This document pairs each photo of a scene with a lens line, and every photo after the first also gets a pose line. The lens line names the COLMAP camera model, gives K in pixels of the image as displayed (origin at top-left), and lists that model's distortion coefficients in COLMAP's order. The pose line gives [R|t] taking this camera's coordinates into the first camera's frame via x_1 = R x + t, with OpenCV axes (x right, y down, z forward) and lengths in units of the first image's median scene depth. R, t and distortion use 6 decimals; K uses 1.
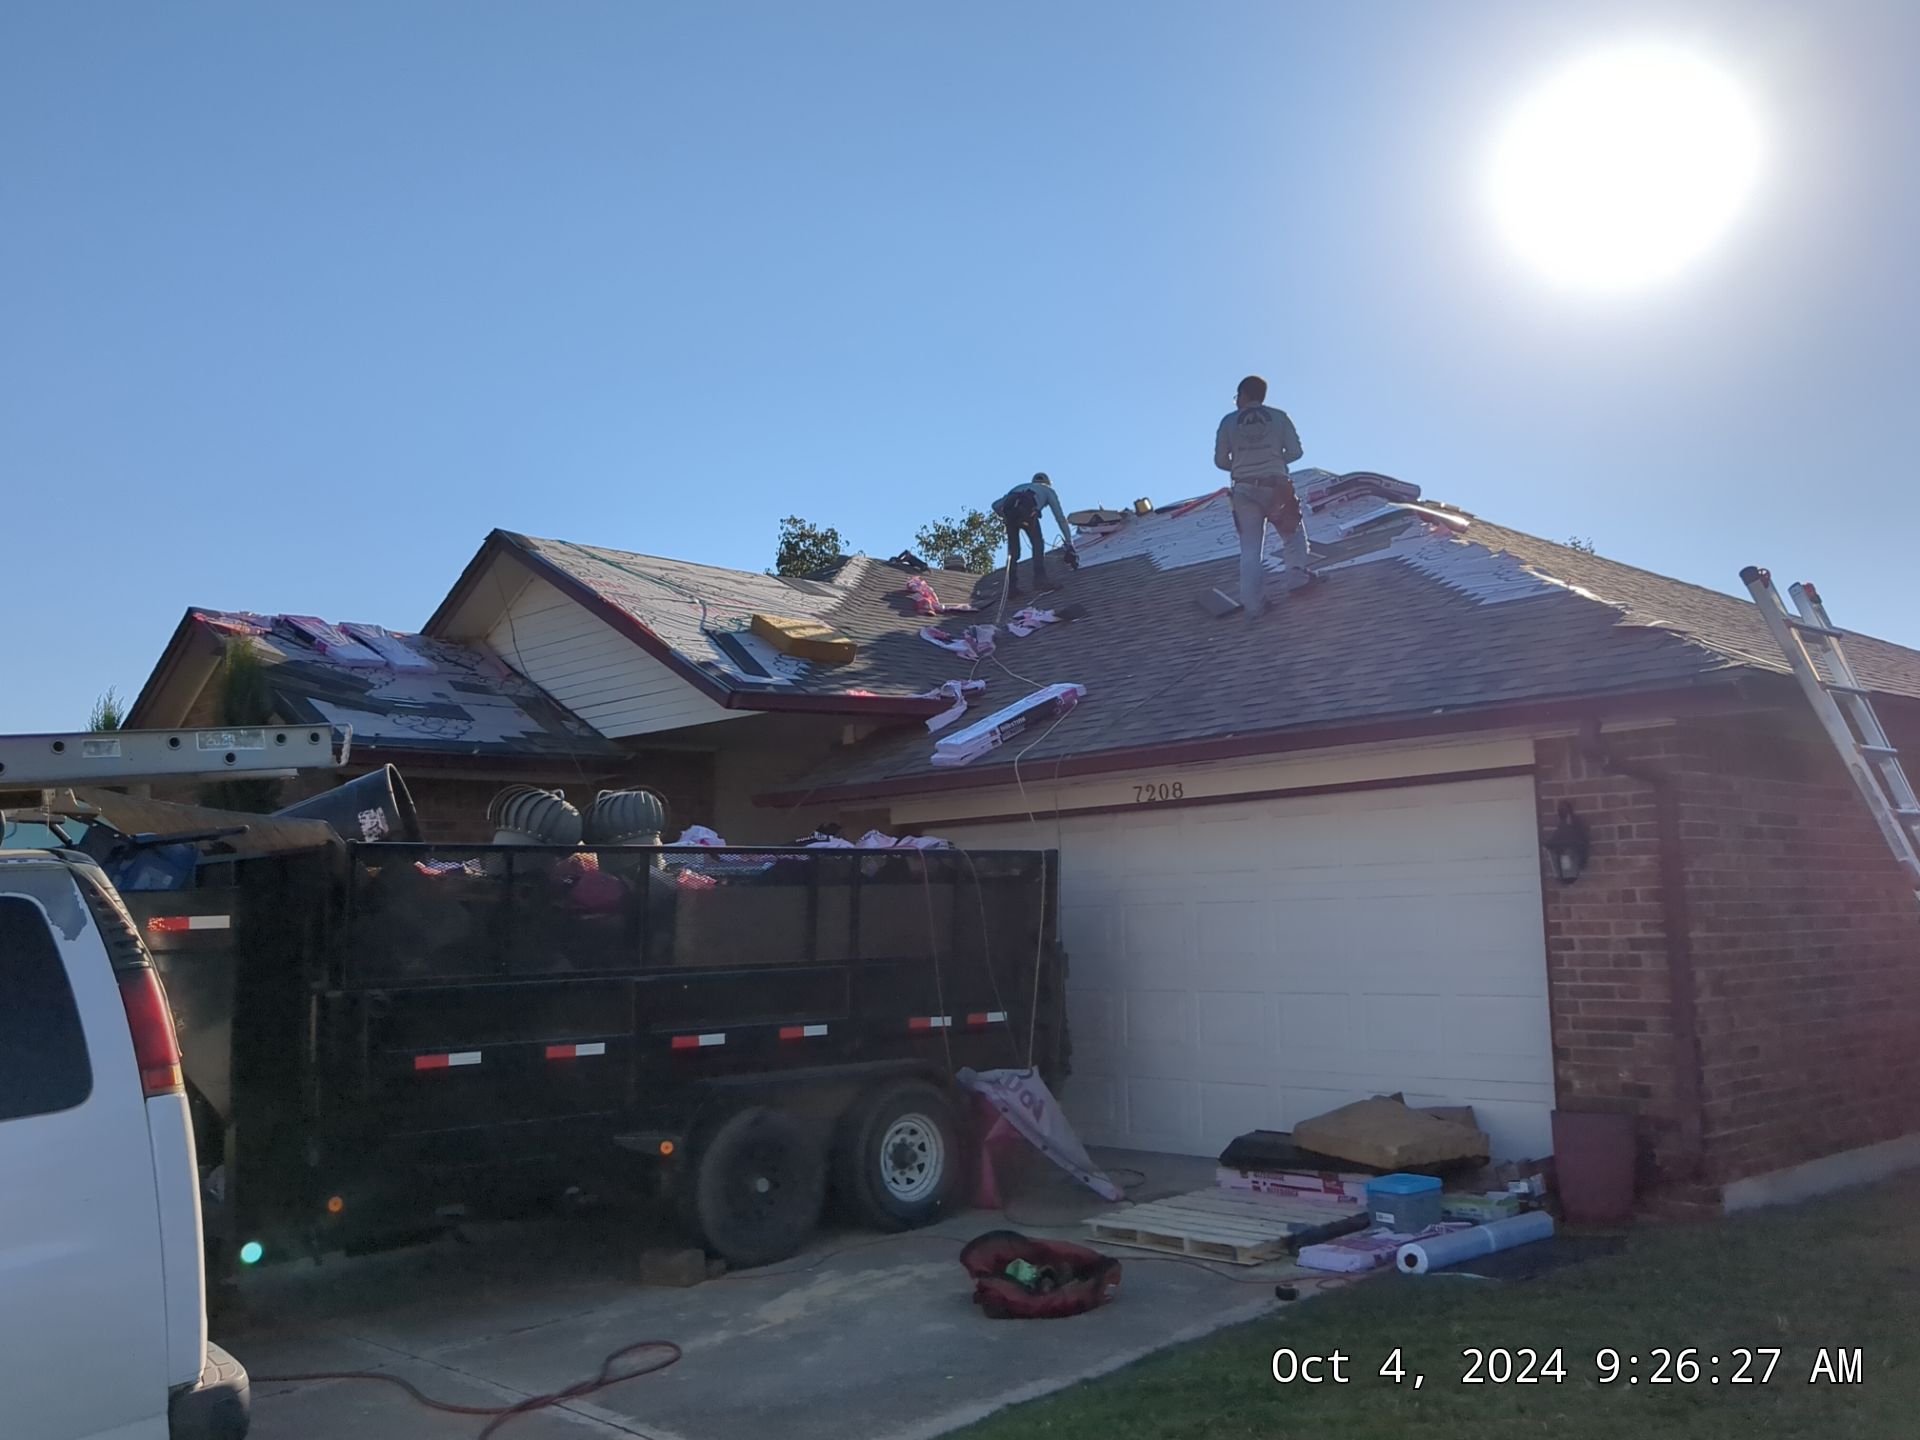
lens RADIAL K [[1760.6, 0, 959.9], [0, 1760.6, 702.9], [0, 0, 1]] dist [0.033695, -0.058434]
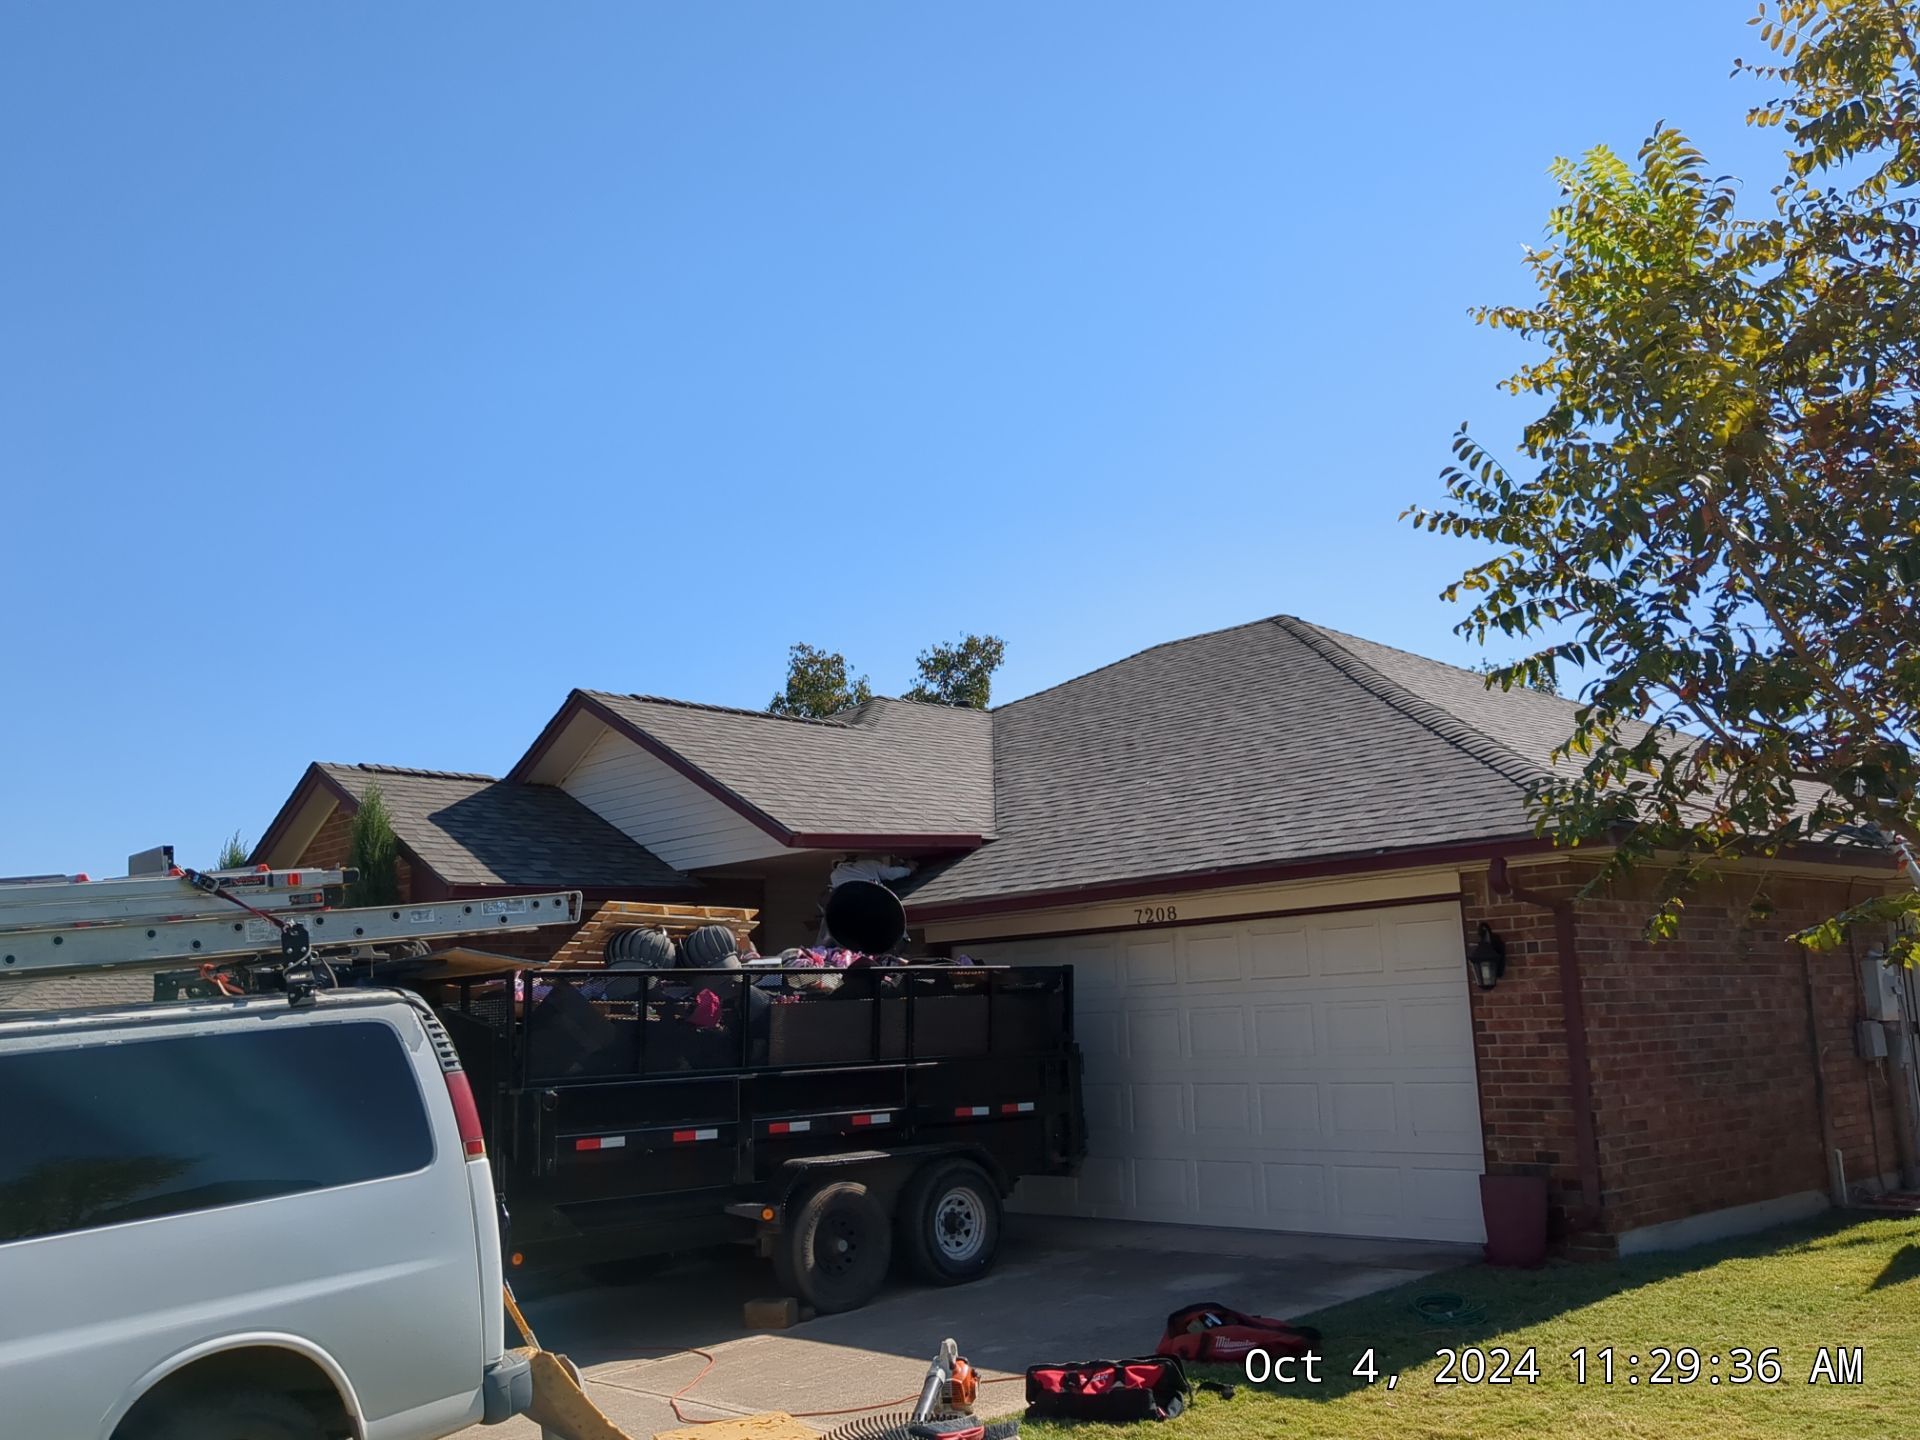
lens RADIAL K [[1736.6, 0, 960.7], [0, 1736.6, 704.1], [0, 0, 1]] dist [0.021037, -0.004879]
pose [[0.999886, -0.013011, 0.007691, -0.032289], [0.013437, 0.998214, -0.058206, -0.030628], [-0.006920, 0.058303, 0.998275, -0.222178]]
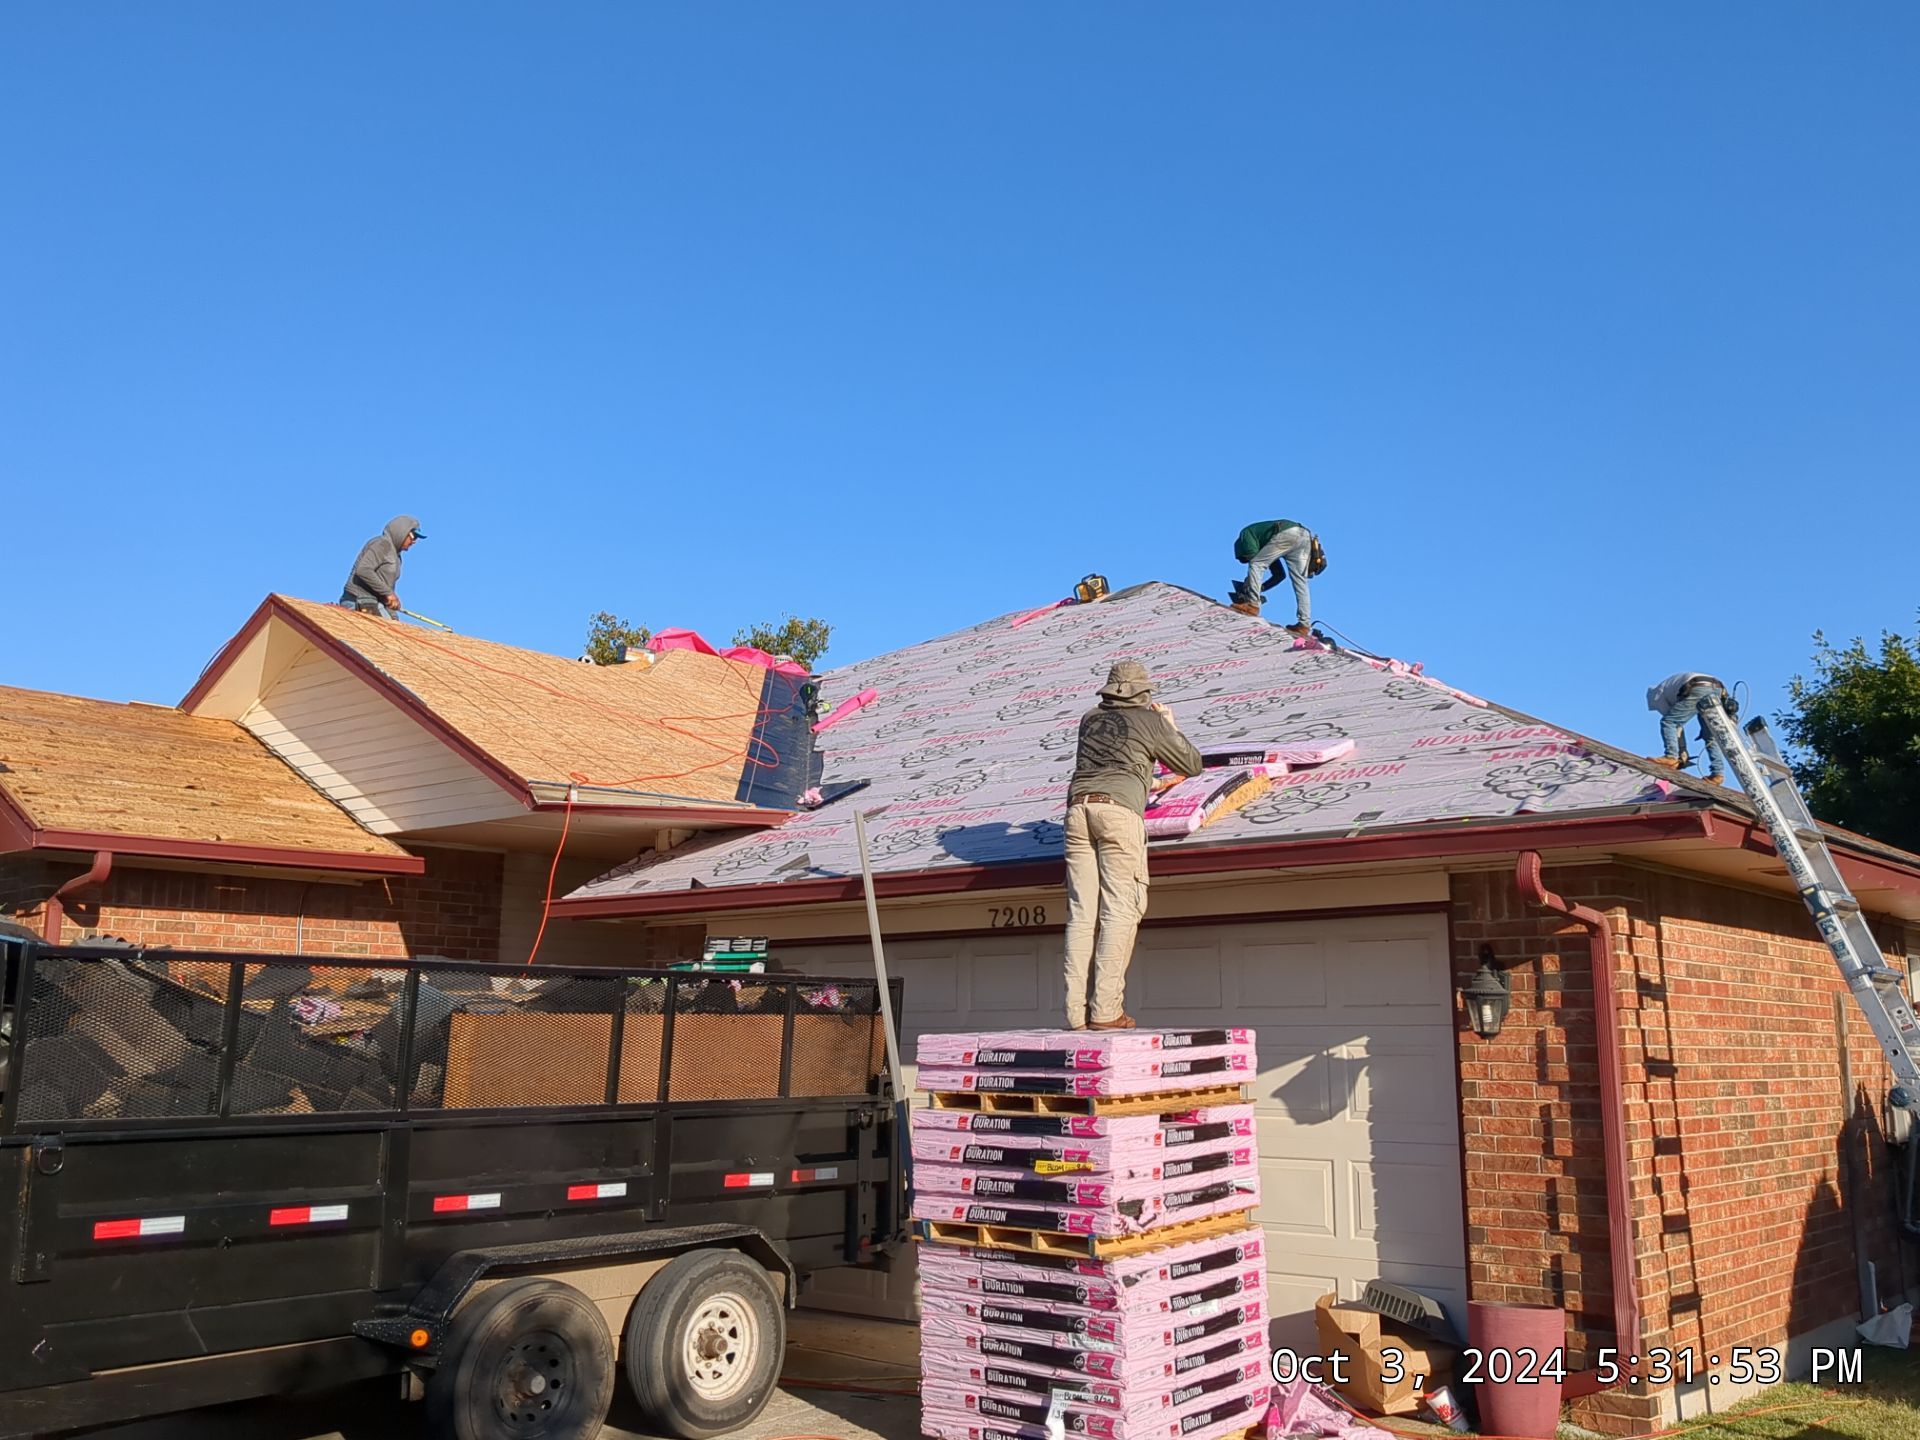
lens RADIAL K [[1760.6, 0, 959.9], [0, 1760.6, 702.9], [0, 0, 1]] dist [0.033695, -0.058434]
pose [[0.992900, 0.048632, 0.108560, -0.020906], [-0.041192, 0.996713, -0.069755, 0.007463], [-0.111596, 0.064787, 0.991640, 0.139600]]
